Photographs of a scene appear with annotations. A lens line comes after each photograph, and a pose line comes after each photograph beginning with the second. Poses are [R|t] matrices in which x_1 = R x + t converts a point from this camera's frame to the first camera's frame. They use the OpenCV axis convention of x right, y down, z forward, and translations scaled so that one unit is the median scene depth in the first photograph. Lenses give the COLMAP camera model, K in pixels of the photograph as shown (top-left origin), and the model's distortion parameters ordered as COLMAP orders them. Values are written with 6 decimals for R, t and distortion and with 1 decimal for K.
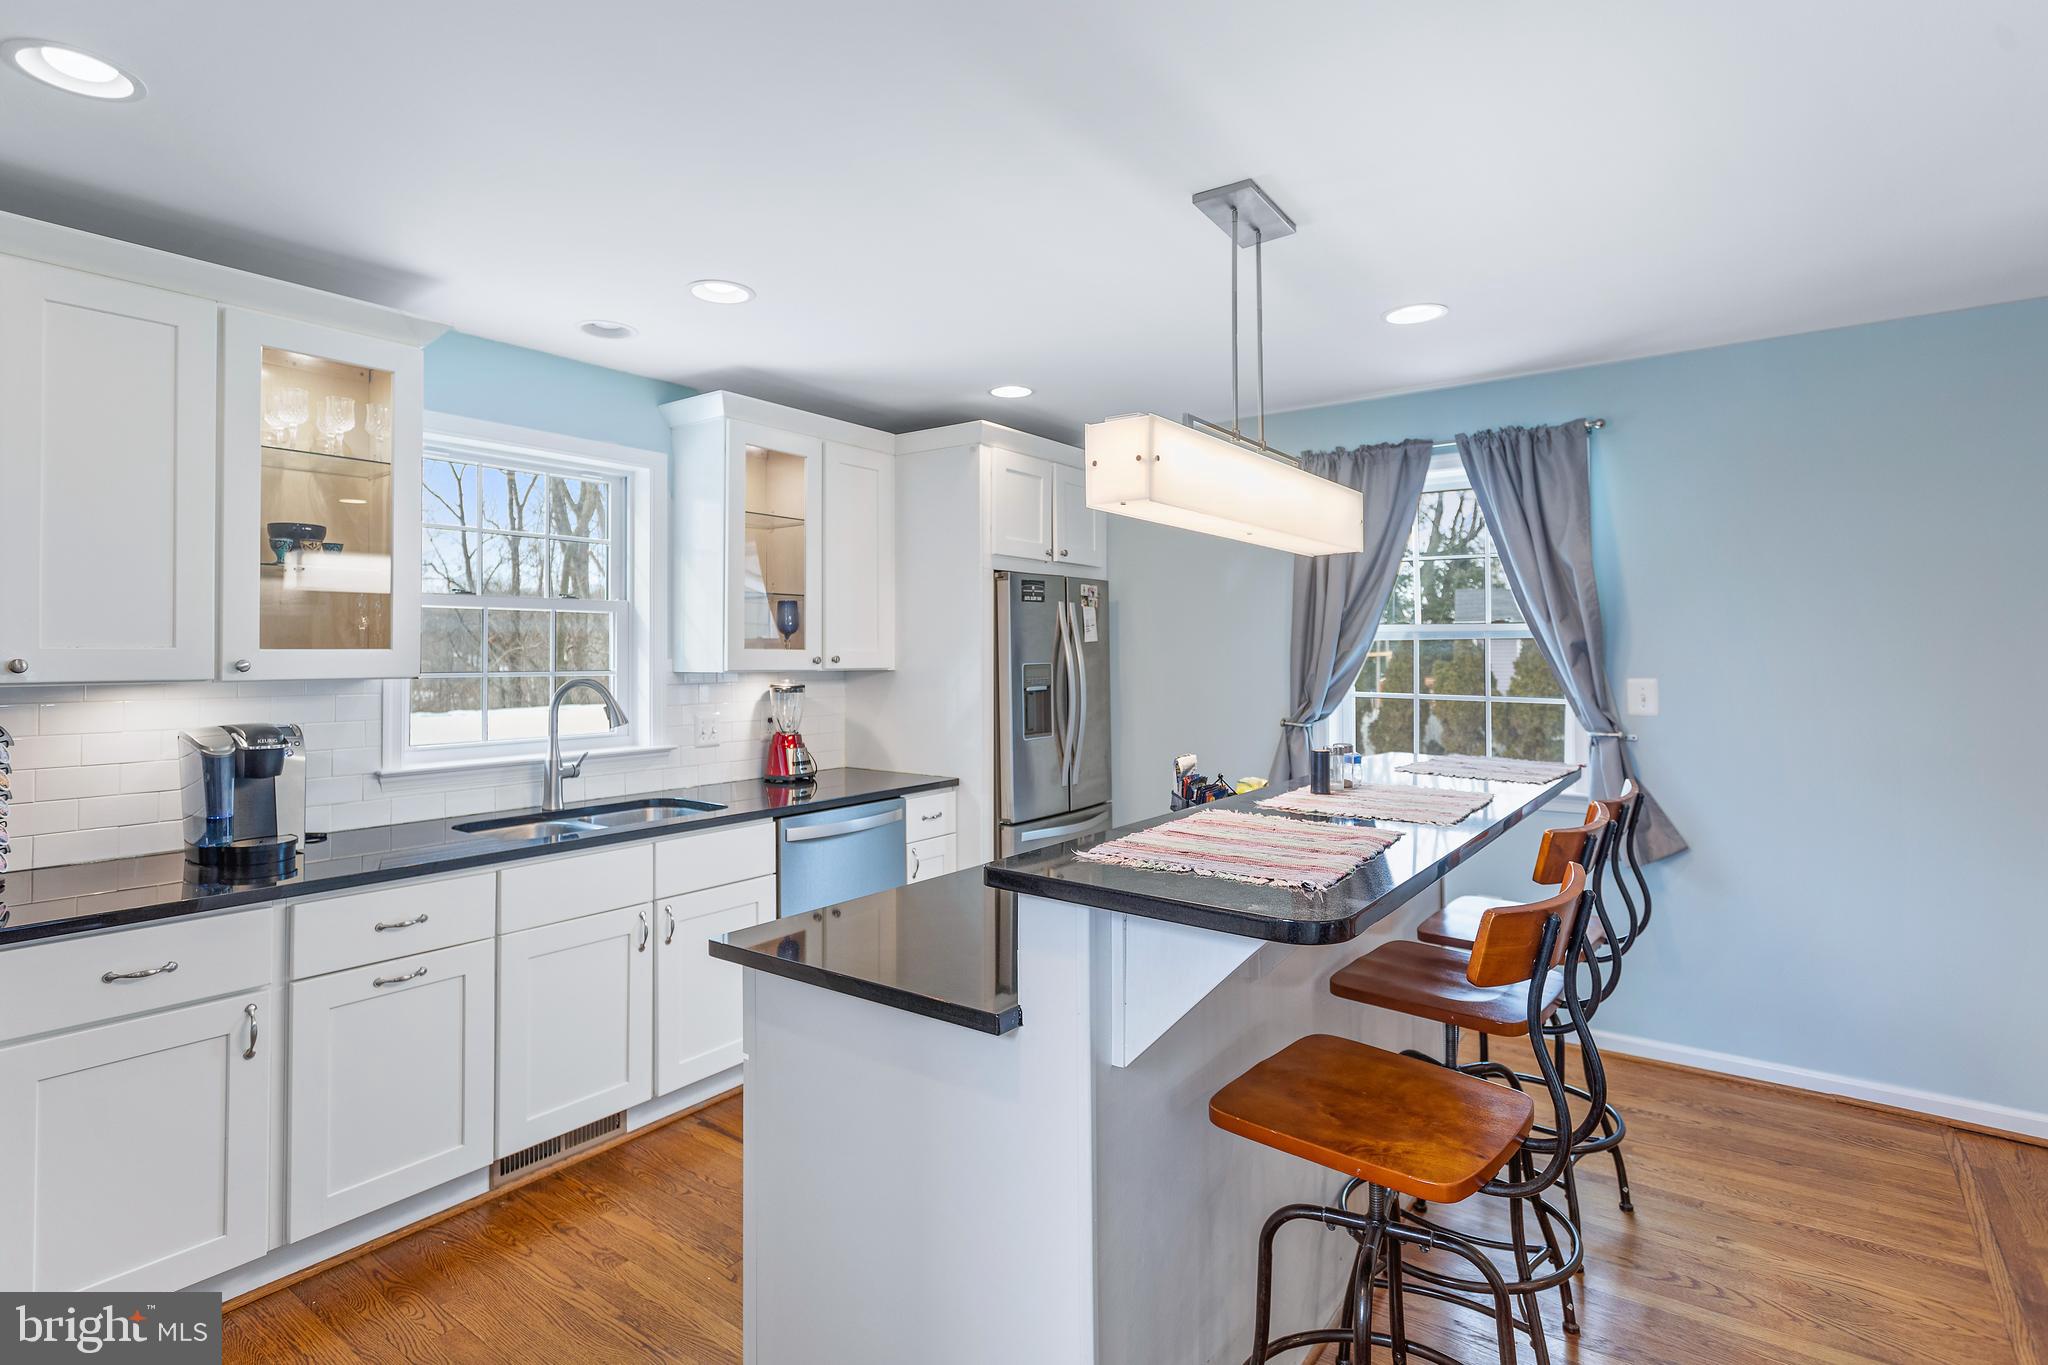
lens RADIAL K [[1032.5, 0, 1027.4], [0, 1032.5, 633.0], [0, 0, 1]] dist [0.001241, 0.000429]
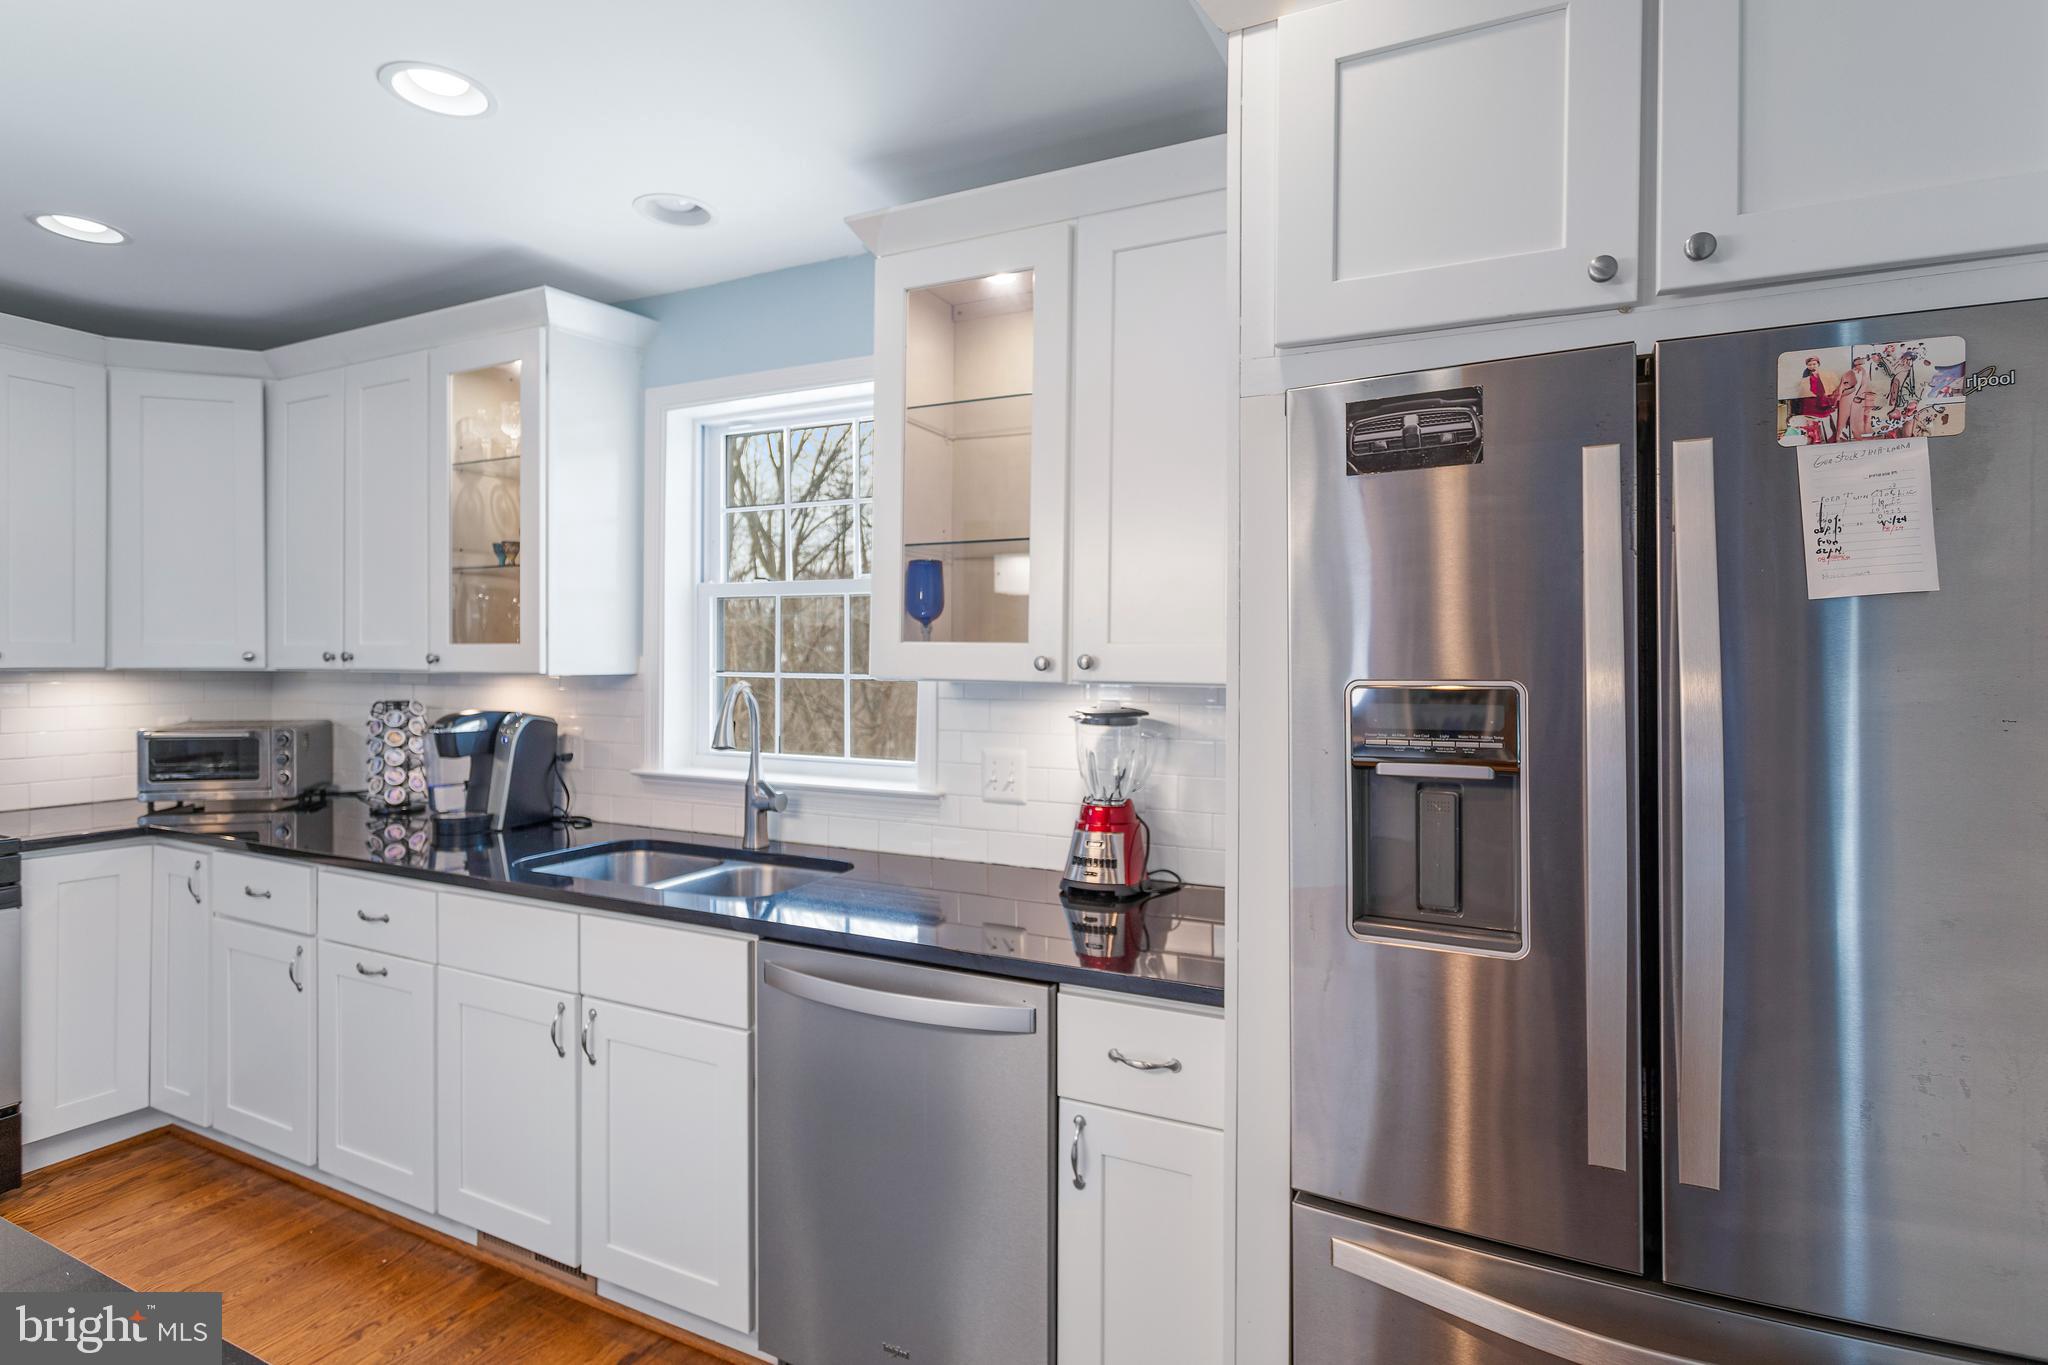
lens RADIAL K [[1035.5, 0, 997.9], [0, 1035.5, 660.0], [0, 0, 1]] dist [-0.000068, 0.000091]
pose [[0.145571, 0.004470, -0.989338, 0.337831], [0.013510, 0.999888, 0.006505, 0.024320], [0.989256, -0.014313, 0.145494, 1.034329]]
